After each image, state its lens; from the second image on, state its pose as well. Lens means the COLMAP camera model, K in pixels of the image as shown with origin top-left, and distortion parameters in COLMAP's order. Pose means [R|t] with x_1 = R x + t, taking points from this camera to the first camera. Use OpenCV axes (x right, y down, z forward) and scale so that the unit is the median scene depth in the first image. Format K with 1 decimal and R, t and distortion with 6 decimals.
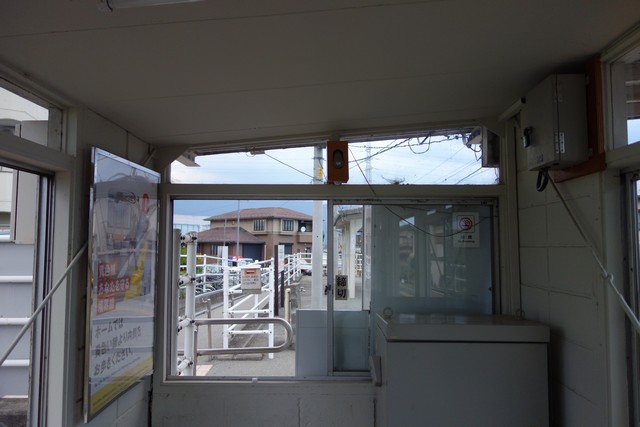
lens RADIAL K [[500.1, 0, 322.3], [0, 500.1, 212.3], [0, 0, 1]] dist [-0.003996, 0.003242]
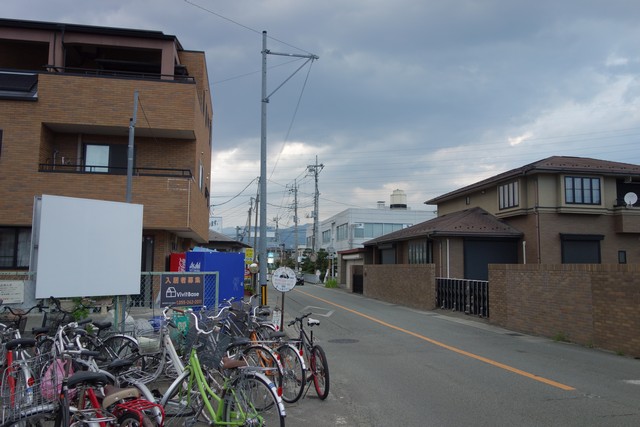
lens RADIAL K [[500.1, 0, 320.5], [0, 500.1, 211.9], [0, 0, 1]] dist [-0.003996, 0.003242]
pose [[0.773448, -0.067387, -0.630267, 0.019216], [0.039873, 0.997536, -0.057723, 0.057664], [0.632604, 0.019515, 0.774230, 0.555824]]
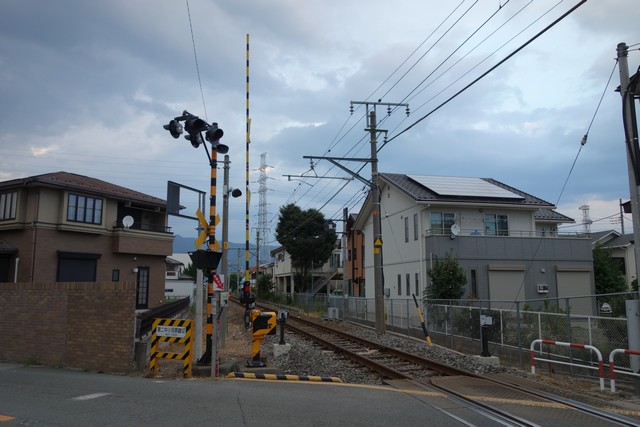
lens RADIAL K [[500.1, 0, 319.0], [0, 500.1, 213.7], [0, 0, 1]] dist [-0.003996, 0.003242]
pose [[0.977434, 0.018202, 0.210457, 0.030441], [-0.002932, 0.997354, -0.072644, 0.058215], [-0.211222, 0.070388, 0.974900, 0.562917]]
